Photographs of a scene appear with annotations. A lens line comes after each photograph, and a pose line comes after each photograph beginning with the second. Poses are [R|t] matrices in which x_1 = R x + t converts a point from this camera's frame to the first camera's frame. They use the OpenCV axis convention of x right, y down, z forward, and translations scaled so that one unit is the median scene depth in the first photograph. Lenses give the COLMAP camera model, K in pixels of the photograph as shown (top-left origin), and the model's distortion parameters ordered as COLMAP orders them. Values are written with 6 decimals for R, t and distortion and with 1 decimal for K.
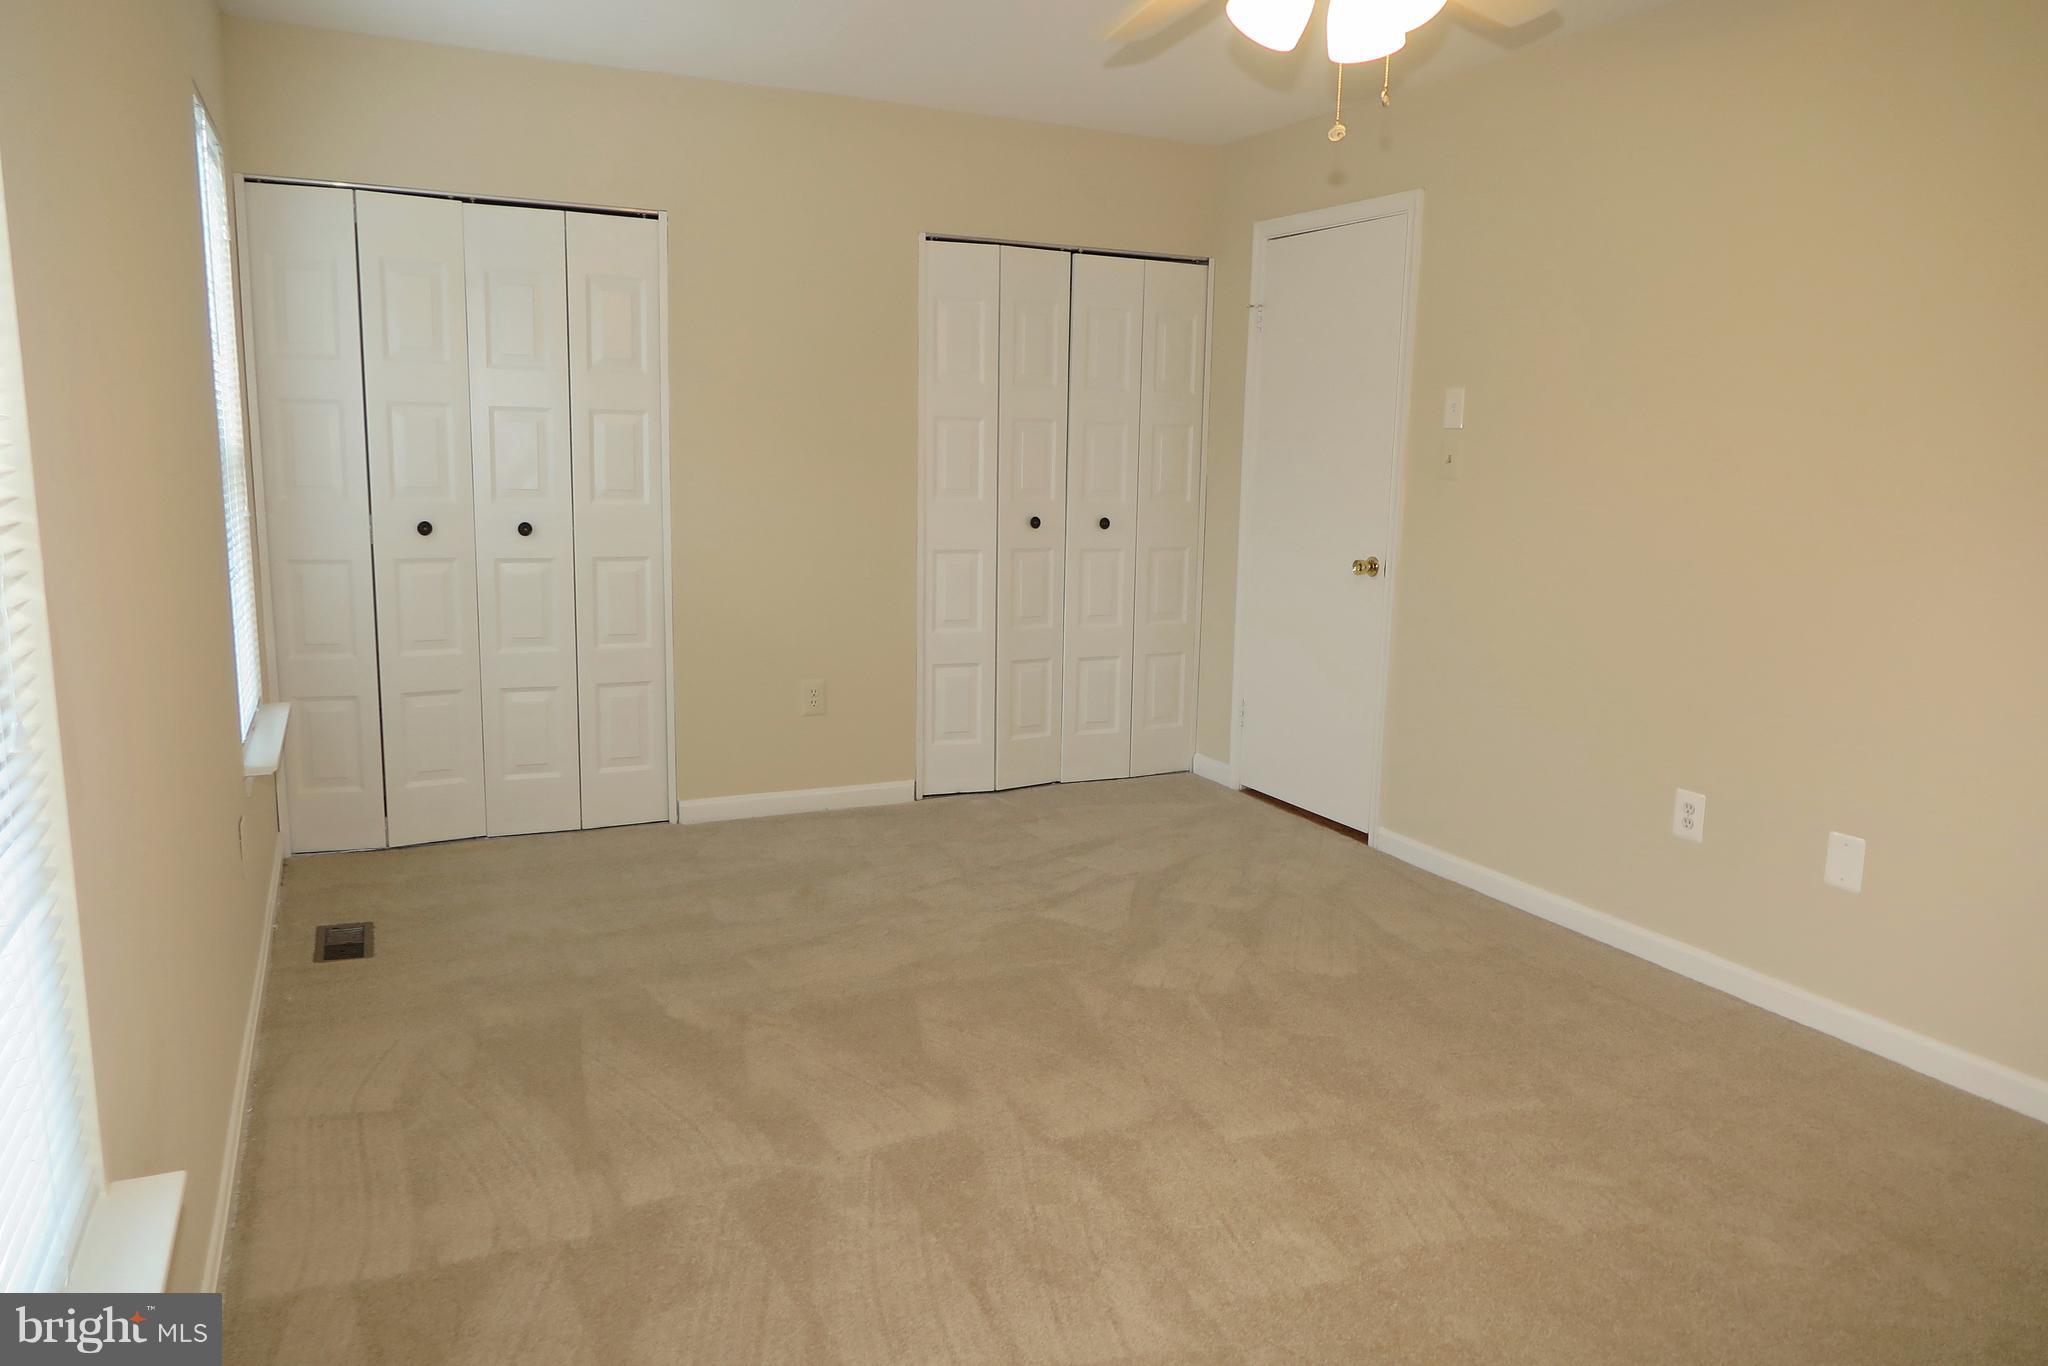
lens RADIAL K [[1421.3, 0, 1014.6], [0, 1421.3, 683.8], [0, 0, 1]] dist [-0.007900, 0.001264]
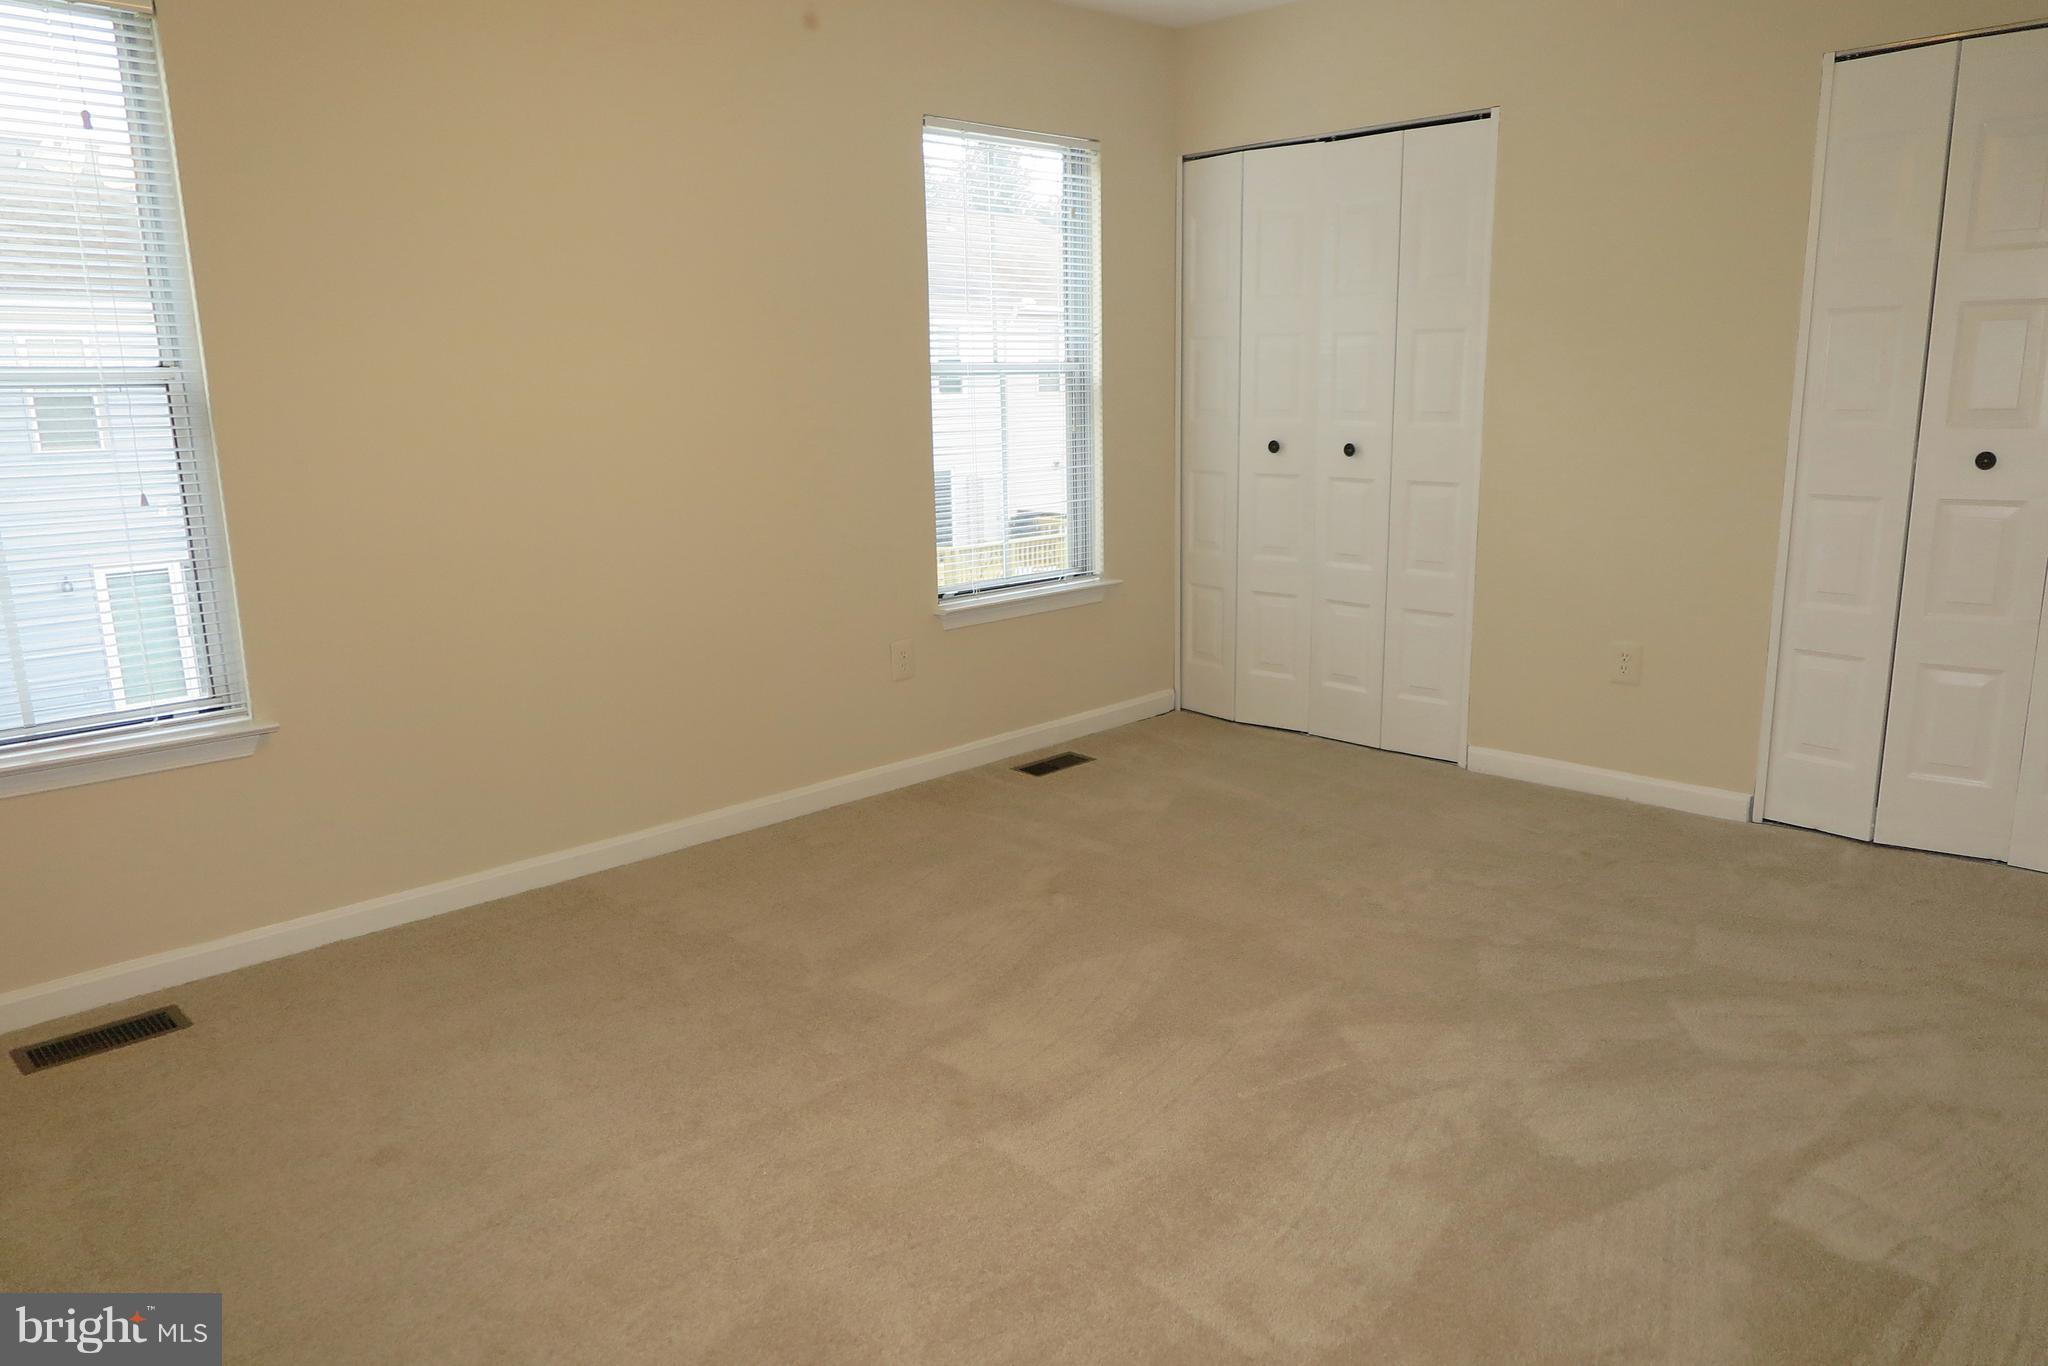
lens RADIAL K [[1421.3, 0, 1013.5], [0, 1421.3, 685.2], [0, 0, 1]] dist [-0.007900, 0.001264]
pose [[0.325876, 0.172615, -0.929521, 0.547538], [-0.129448, 0.982078, 0.136992, -0.047620], [0.936508, 0.075682, 0.342380, 0.401552]]
